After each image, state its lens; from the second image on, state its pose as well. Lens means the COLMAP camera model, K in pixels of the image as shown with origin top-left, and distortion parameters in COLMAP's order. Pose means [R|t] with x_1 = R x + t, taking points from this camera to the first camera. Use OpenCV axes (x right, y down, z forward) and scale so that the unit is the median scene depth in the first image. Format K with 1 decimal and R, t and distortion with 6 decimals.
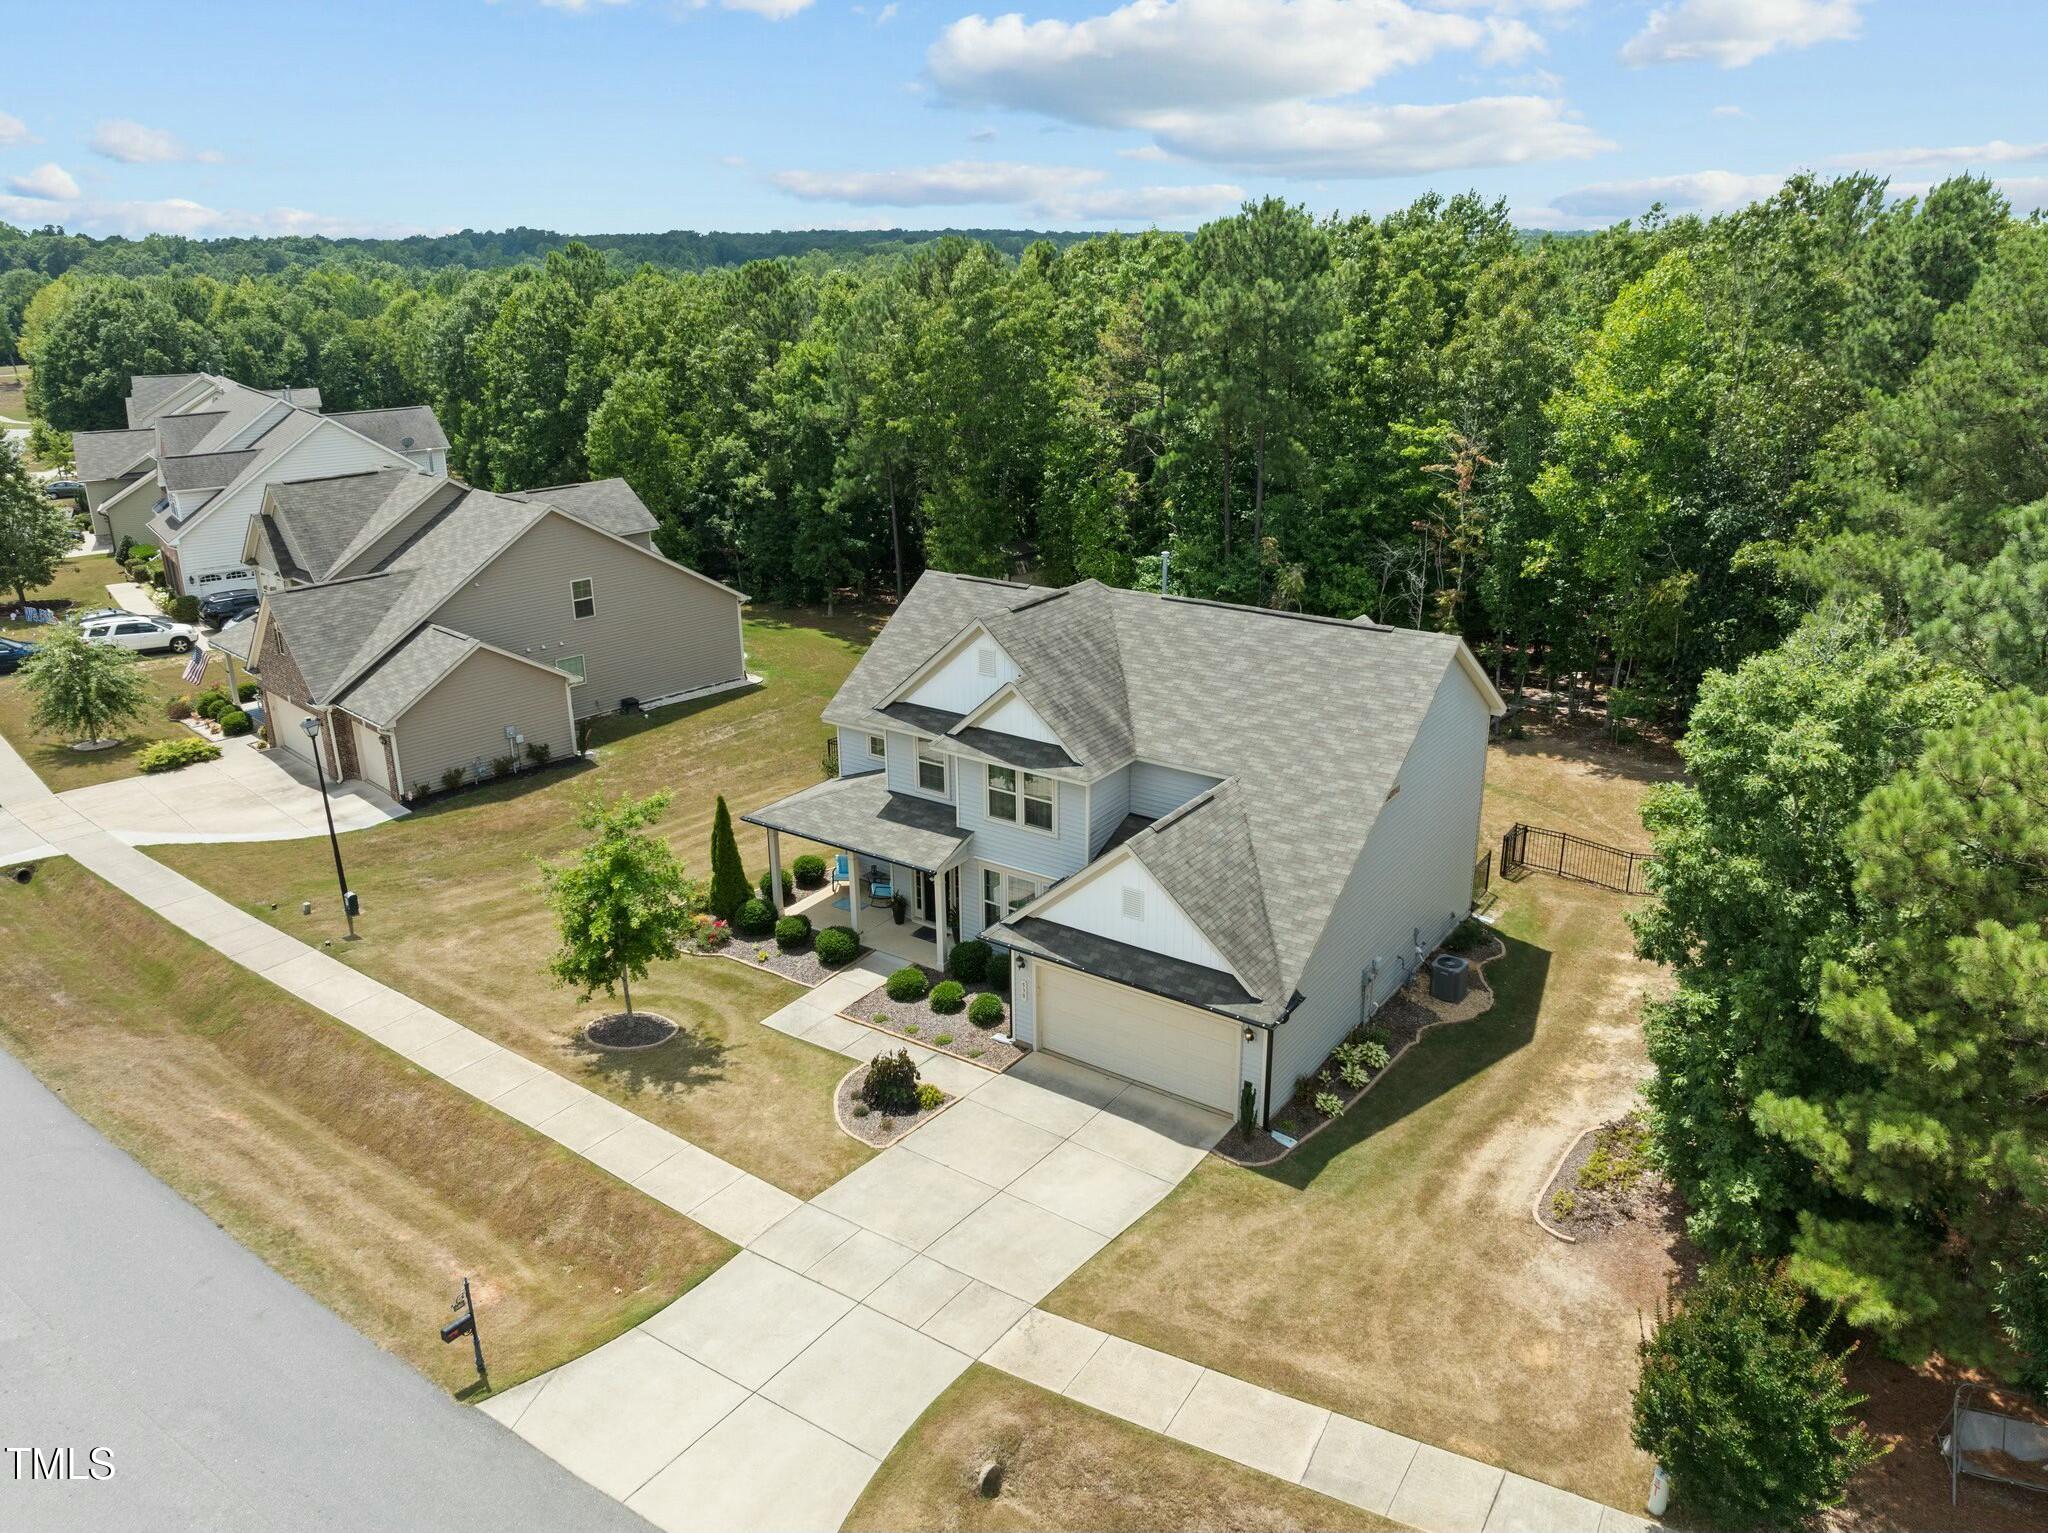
lens RADIAL K [[1475.0, 0, 1025.2], [0, 1475.0, 735.8], [0, 0, 1]] dist [-0.035663, 0.000442]
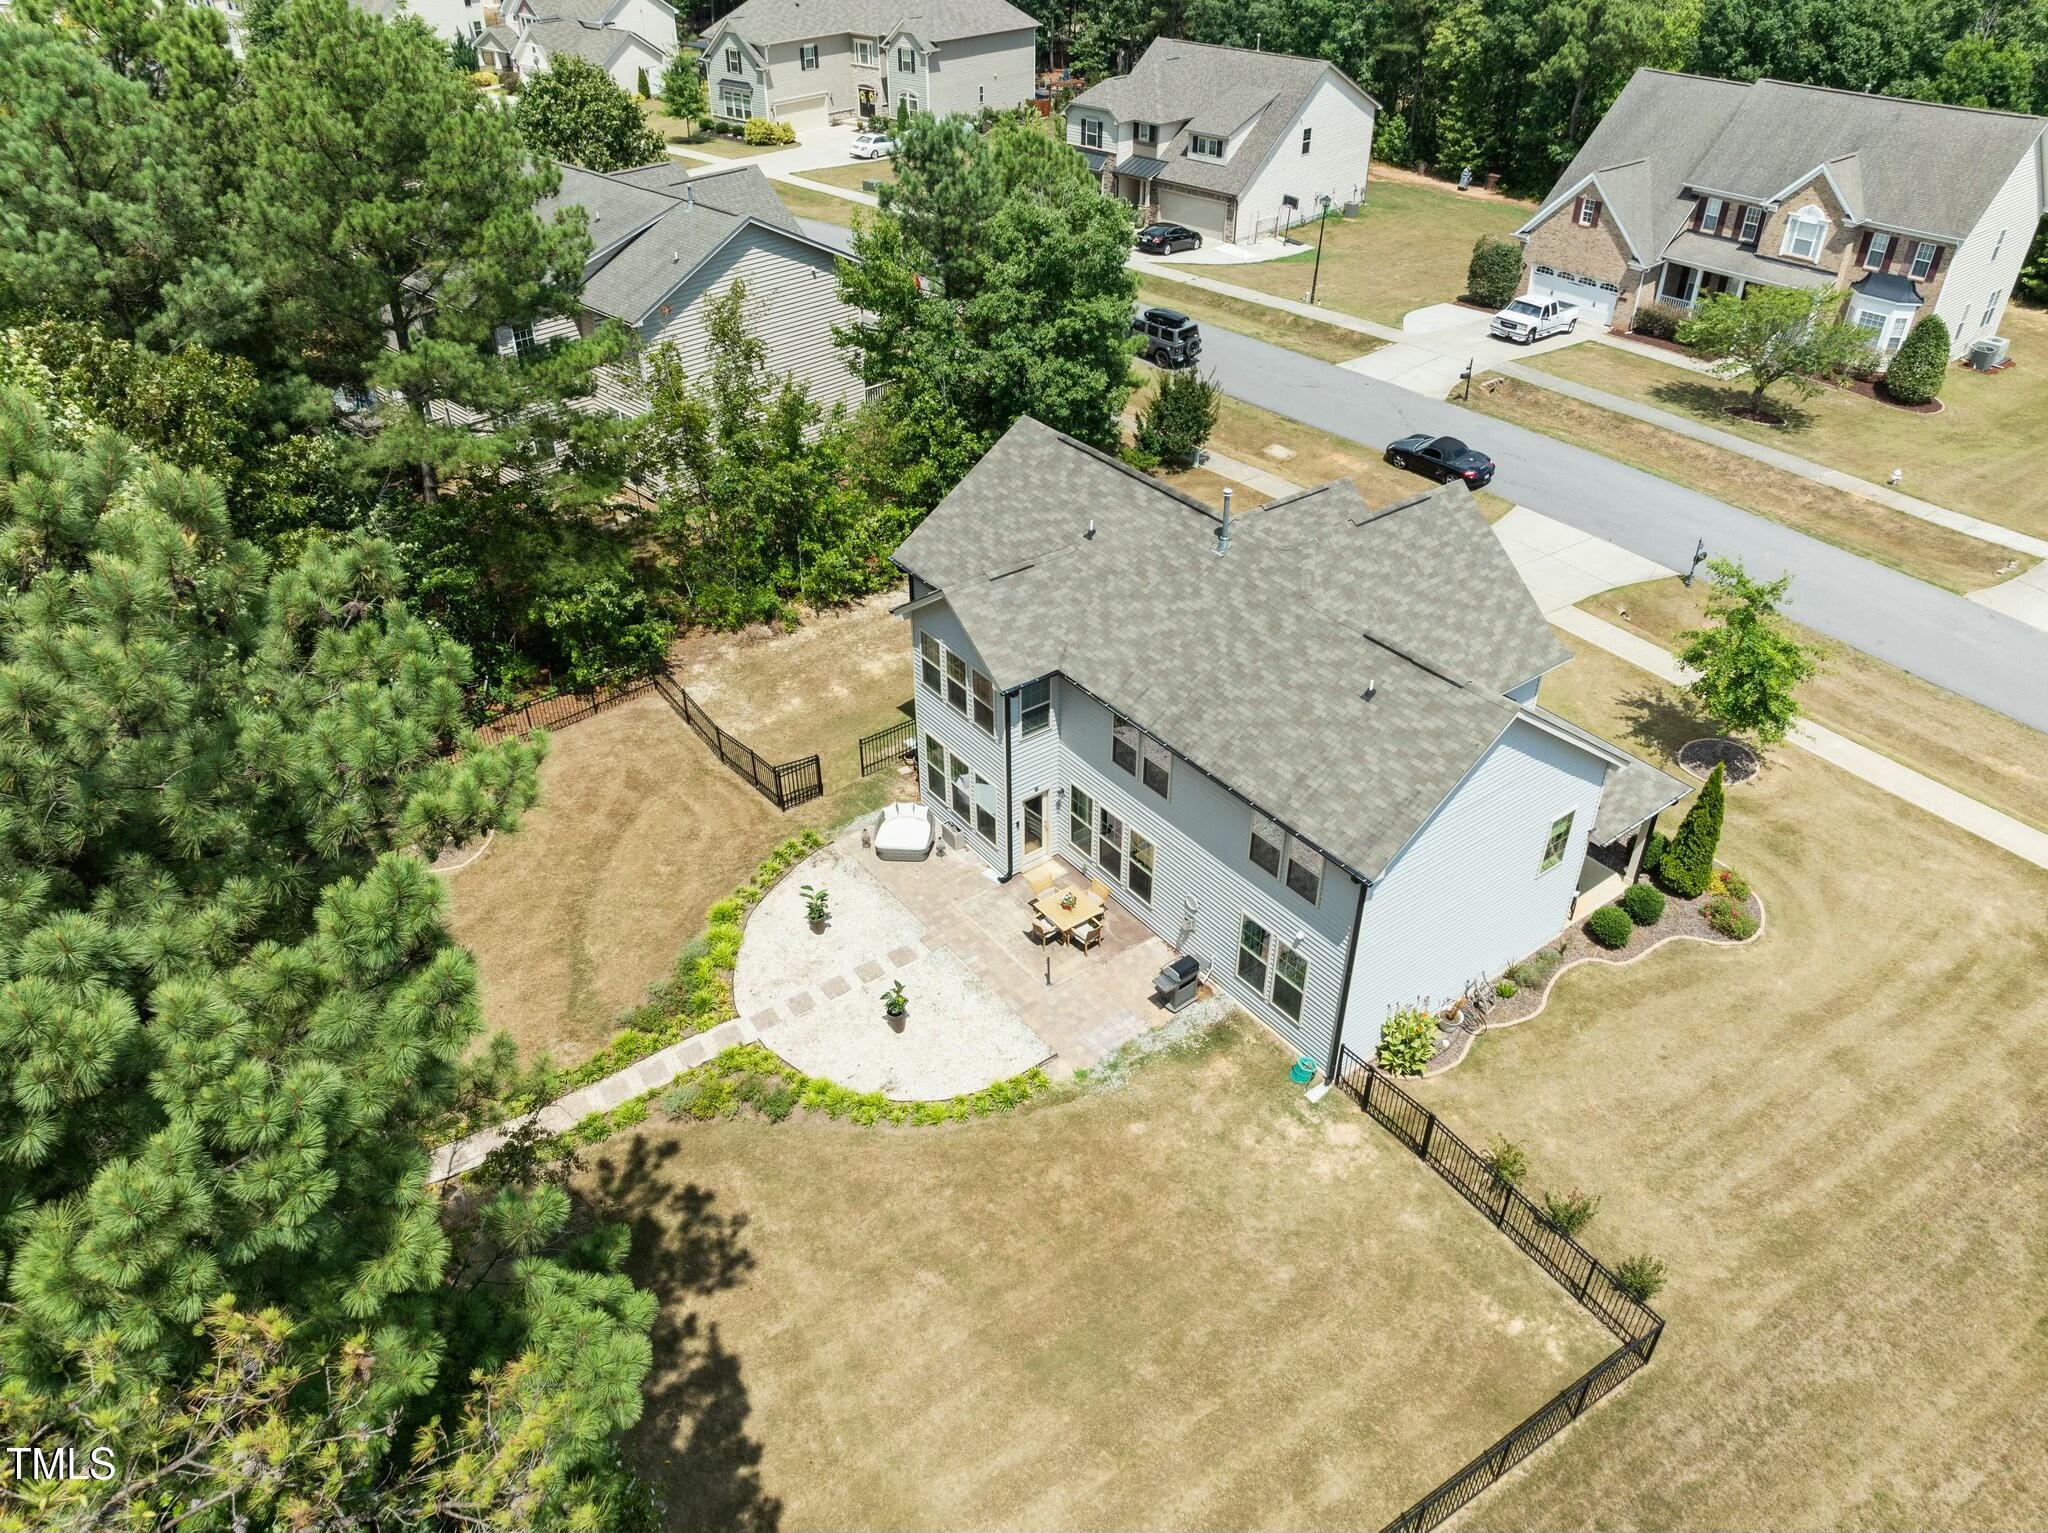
lens RADIAL K [[1440.0, 0, 1038.0], [0, 1440.0, 771.6], [0, 0, 1]] dist [-0.057302, 0.034270]
pose [[-0.952129, -0.170339, 0.253839, -0.037745], [0.102092, 0.605505, 0.789266, -0.733622], [-0.288144, 0.777398, -0.559129, 1.745788]]
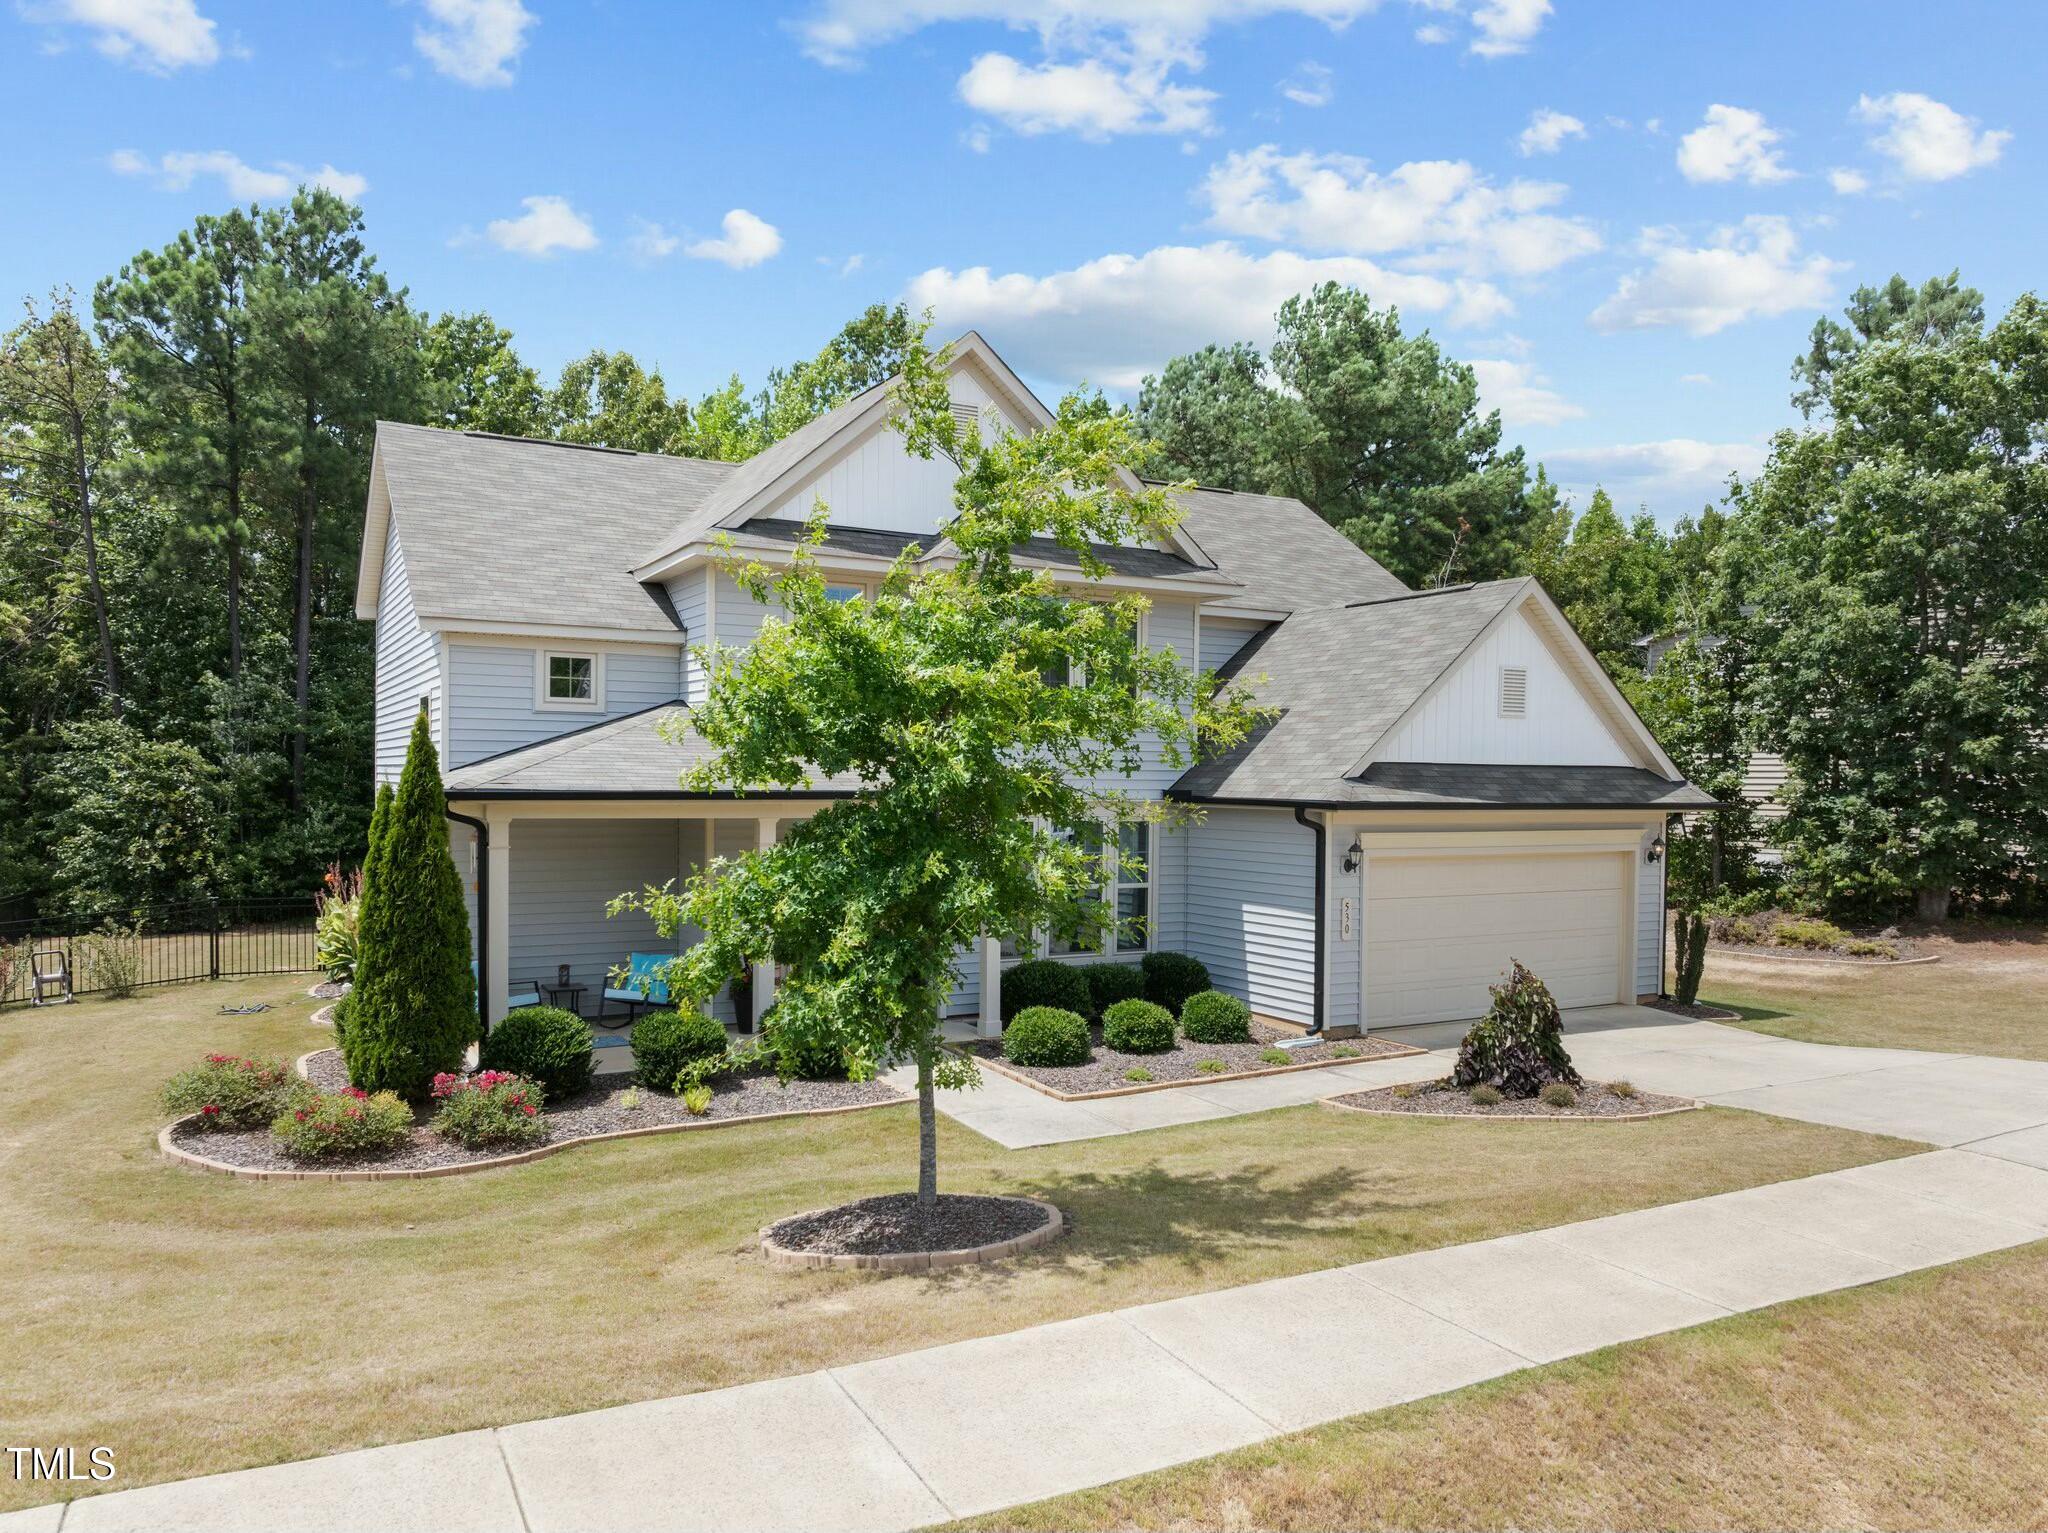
lens RADIAL K [[1476.4, 0, 1045.4], [0, 1476.4, 794.1], [0, 0, 1]] dist [-0.029628, -0.006525]
pose [[0.417210, 0.006242, 0.908789, -0.506434], [0.275857, 0.951928, -0.133180, 0.159344], [-0.865932, 0.306260, 0.395431, 0.806754]]
